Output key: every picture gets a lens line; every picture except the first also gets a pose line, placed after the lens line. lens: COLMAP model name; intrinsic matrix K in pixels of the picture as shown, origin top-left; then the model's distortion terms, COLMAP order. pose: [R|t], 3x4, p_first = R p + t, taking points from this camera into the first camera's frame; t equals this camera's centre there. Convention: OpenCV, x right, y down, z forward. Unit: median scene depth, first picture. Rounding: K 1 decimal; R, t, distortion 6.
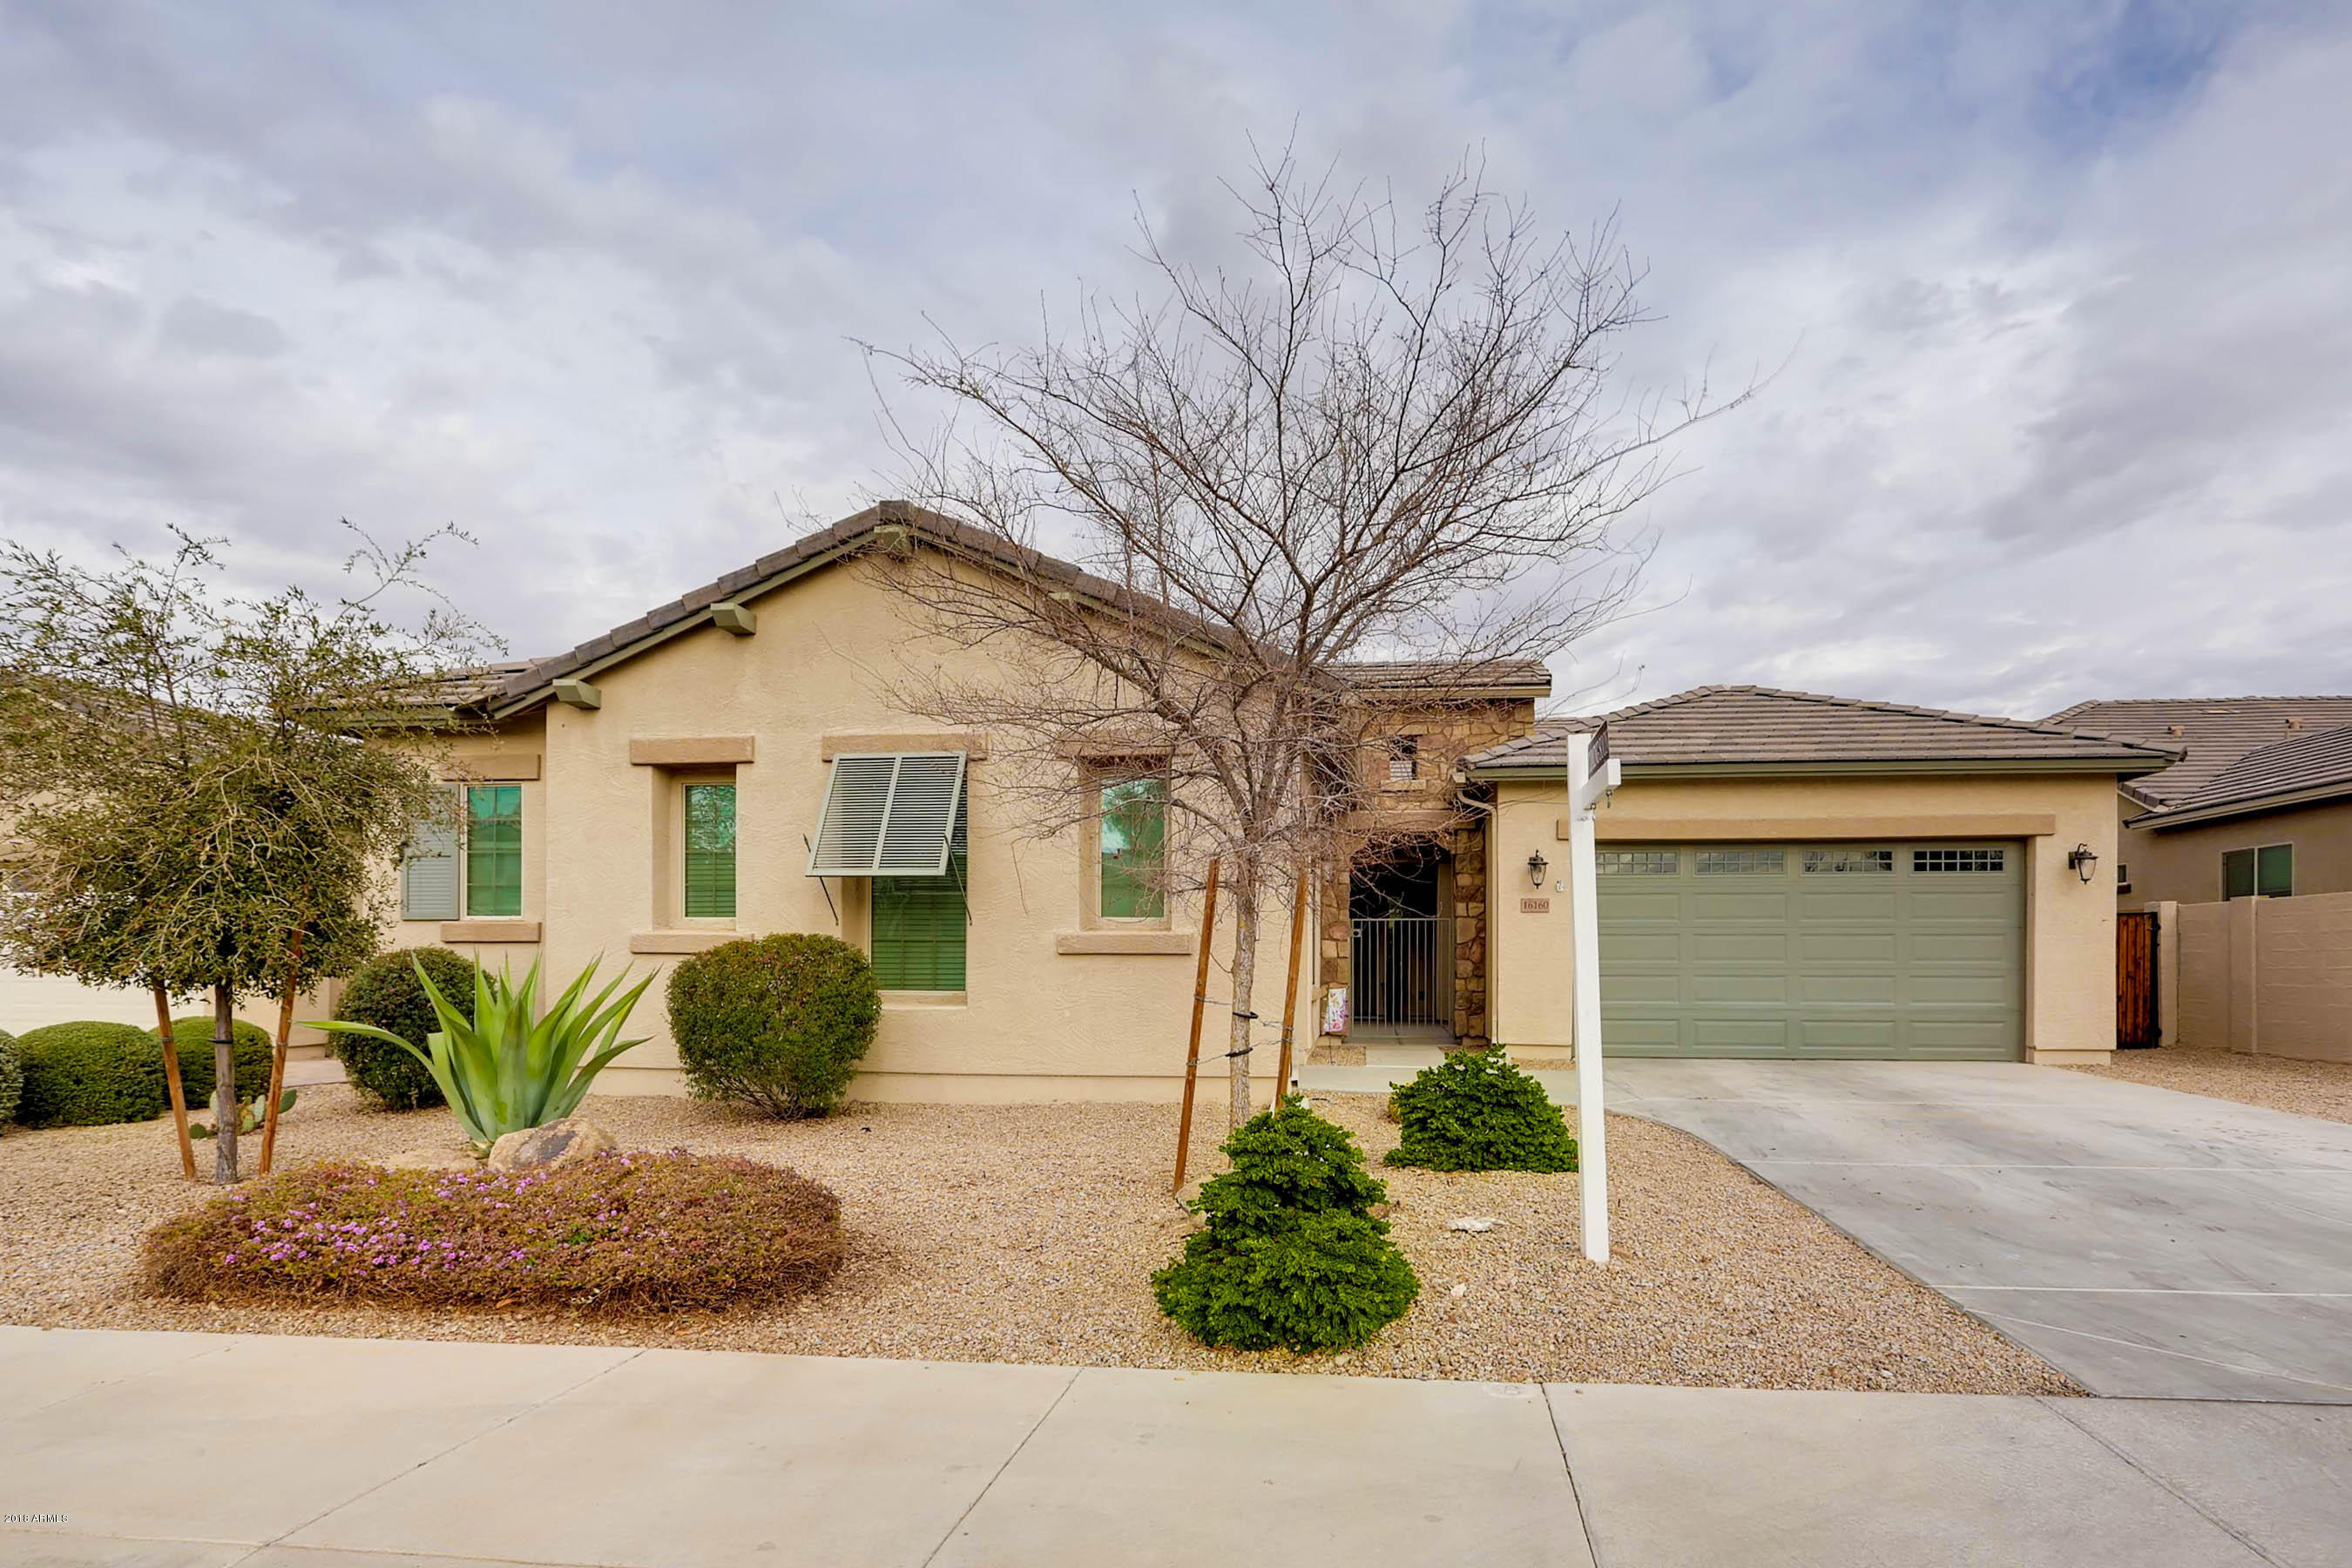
lens RADIAL K [[1124.6, 0, 1163.4], [0, 1124.6, 791.4], [0, 0, 1]] dist [-0.010149, 0.004153]
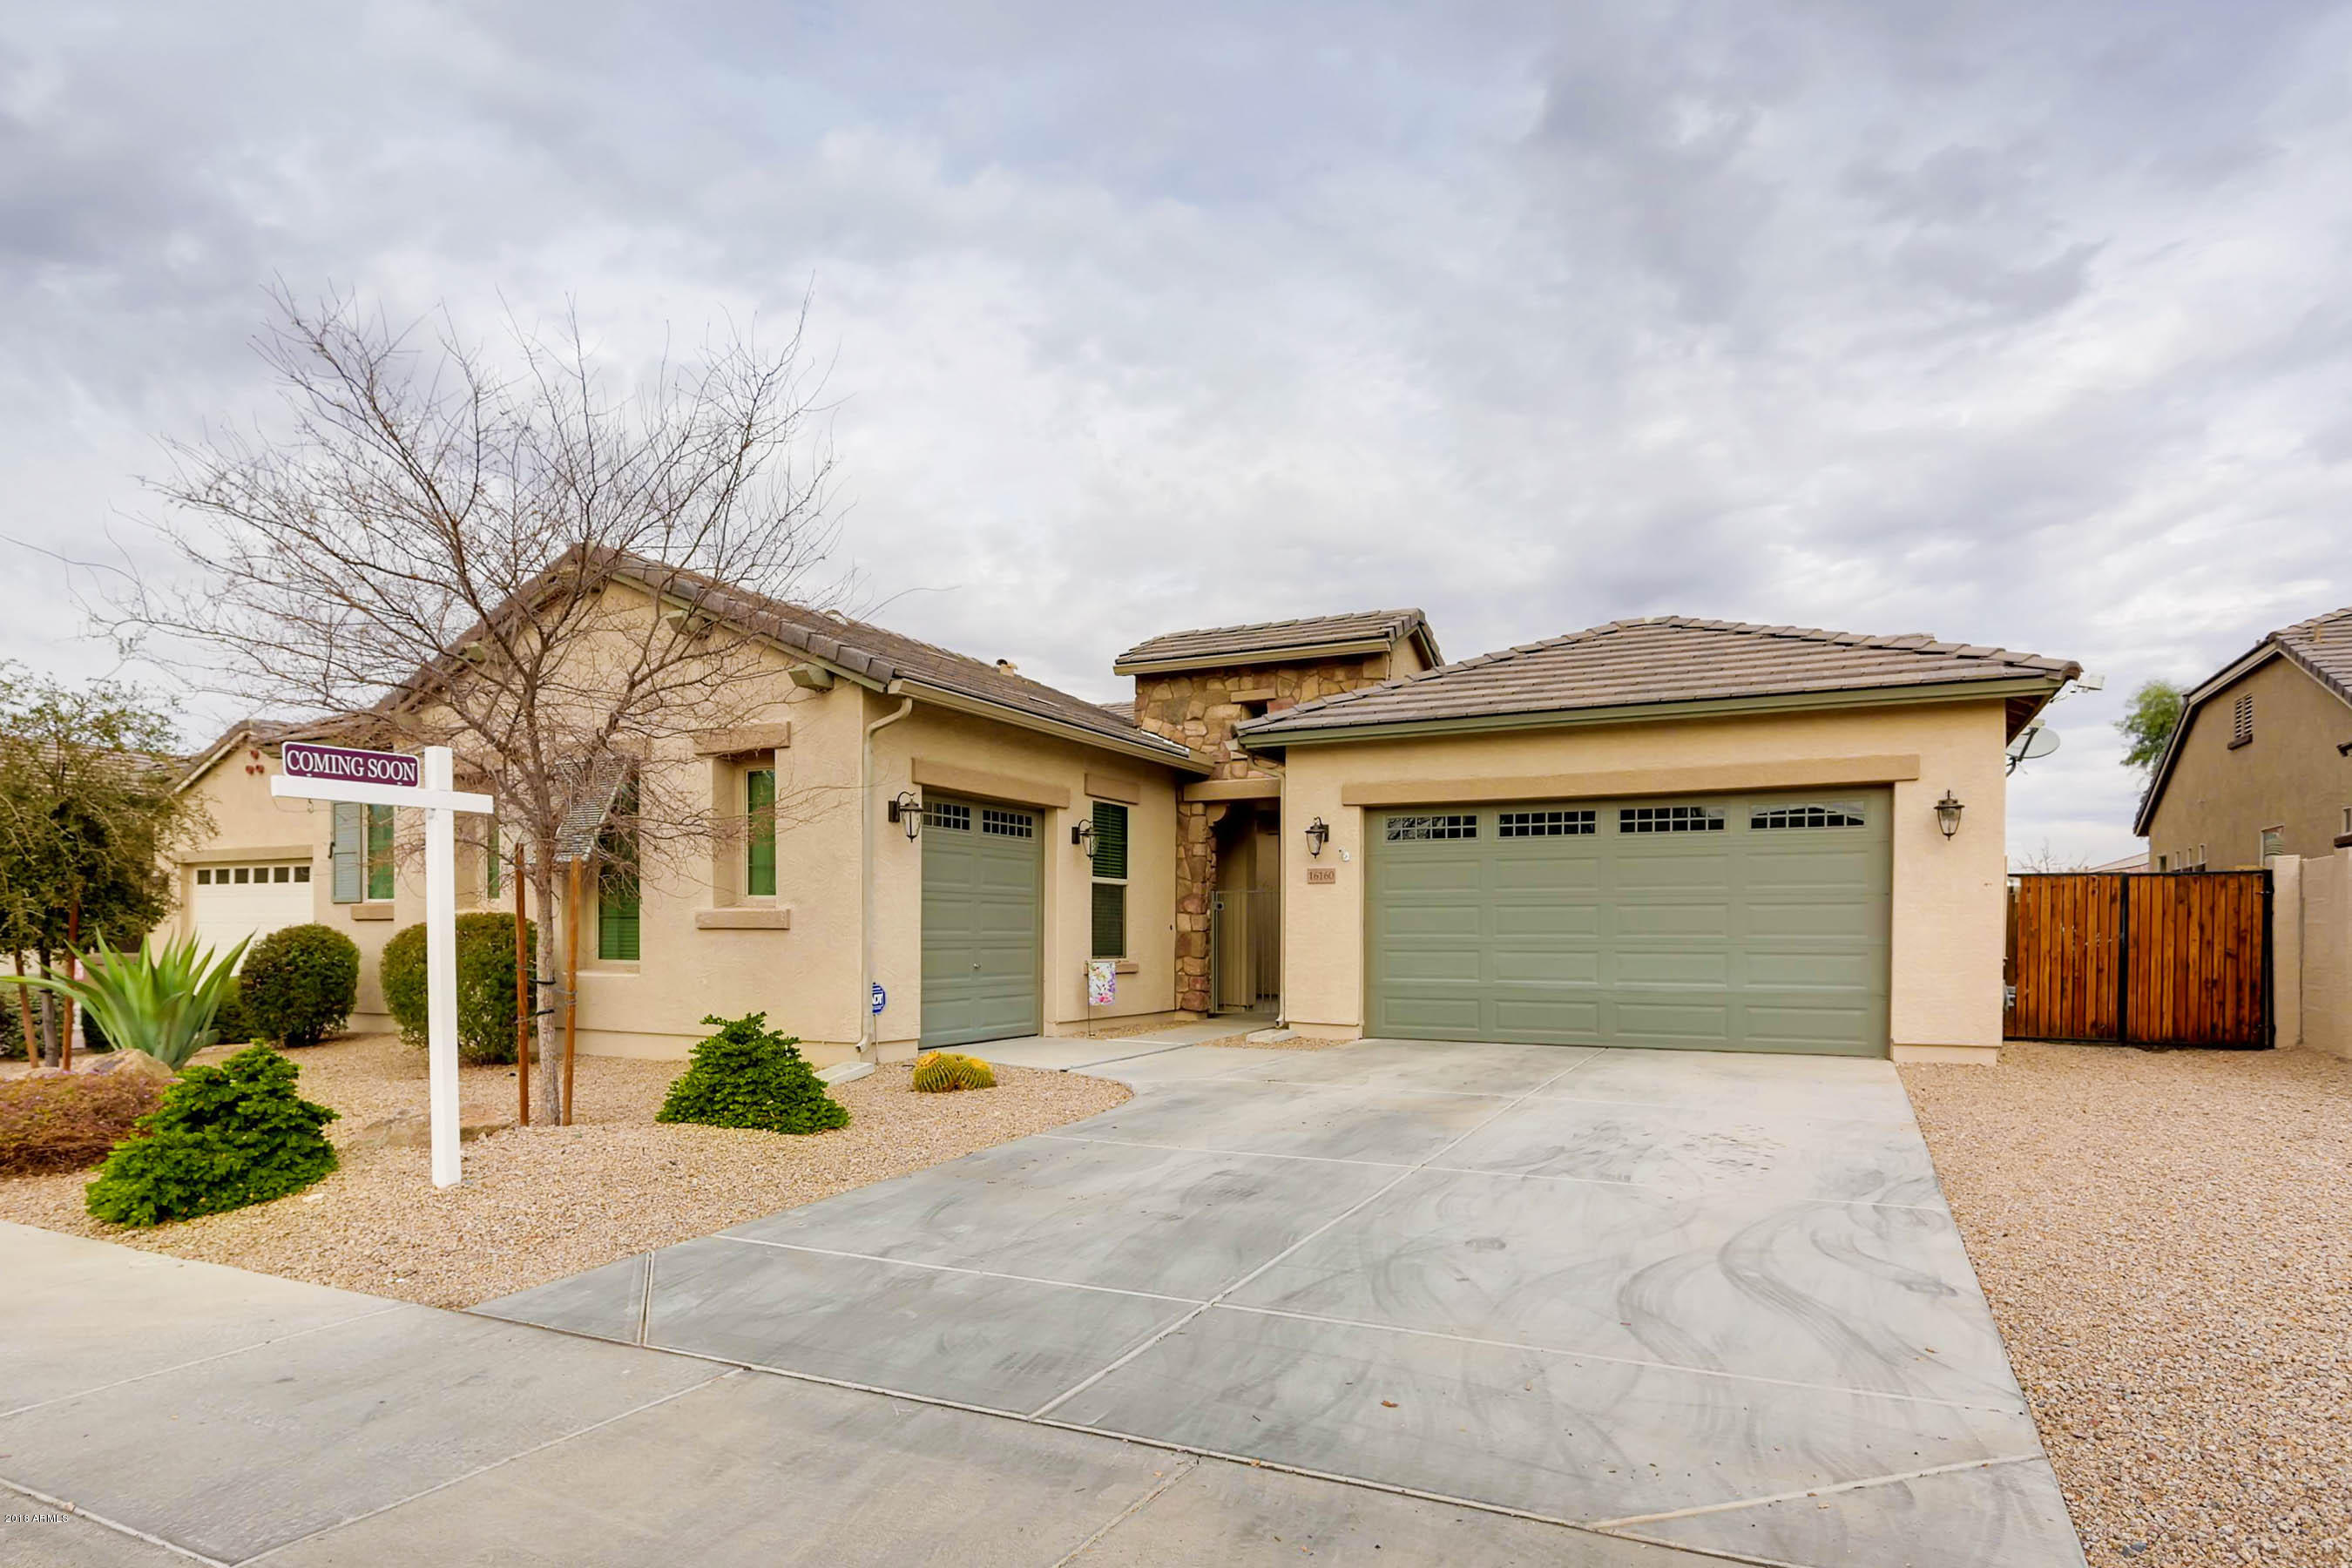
lens RADIAL K [[1188.6, 0, 1167.2], [0, 1188.6, 784.1], [0, 0, 1]] dist [-0.006506, 0.001565]
pose [[0.947439, -0.039874, -0.317441, 0.542028], [0.048225, 0.998665, 0.018492, -0.000268], [0.316280, -0.032829, 0.948098, 0.016852]]
